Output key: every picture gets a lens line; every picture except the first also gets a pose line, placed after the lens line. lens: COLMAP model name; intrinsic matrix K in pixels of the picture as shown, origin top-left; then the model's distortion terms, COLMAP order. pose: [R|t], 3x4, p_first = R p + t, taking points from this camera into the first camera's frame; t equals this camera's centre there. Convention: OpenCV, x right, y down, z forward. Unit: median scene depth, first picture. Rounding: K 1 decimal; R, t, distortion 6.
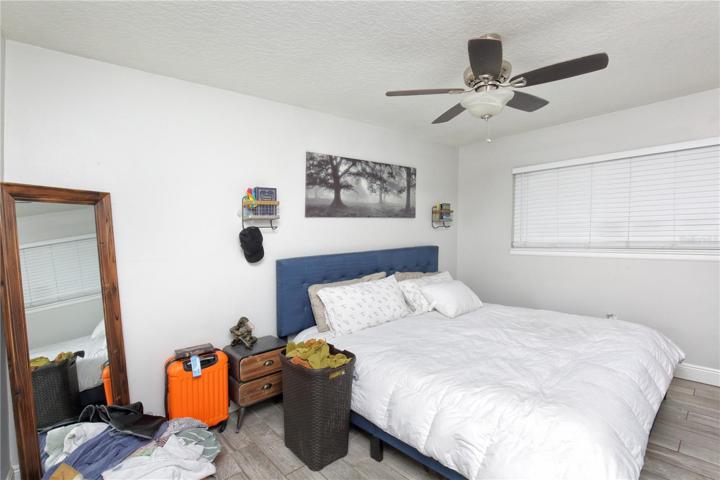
lens RADIAL K [[340.2, 0, 360.2], [0, 340.2, 236.9], [0, 0, 1]] dist [-0.002723, -0.000399]
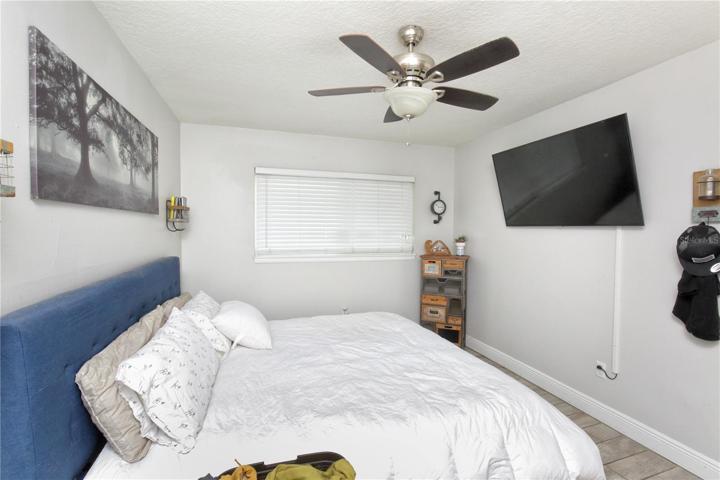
lens RADIAL K [[344.5, 0, 360.8], [0, 344.5, 253.3], [0, 0, 1]] dist [0.000064, 0.000175]
pose [[0.411152, -0.030508, 0.911056, -0.339758], [-0.004487, 0.999360, 0.035490, -0.010084], [-0.911556, -0.018680, 0.410752, 0.463460]]
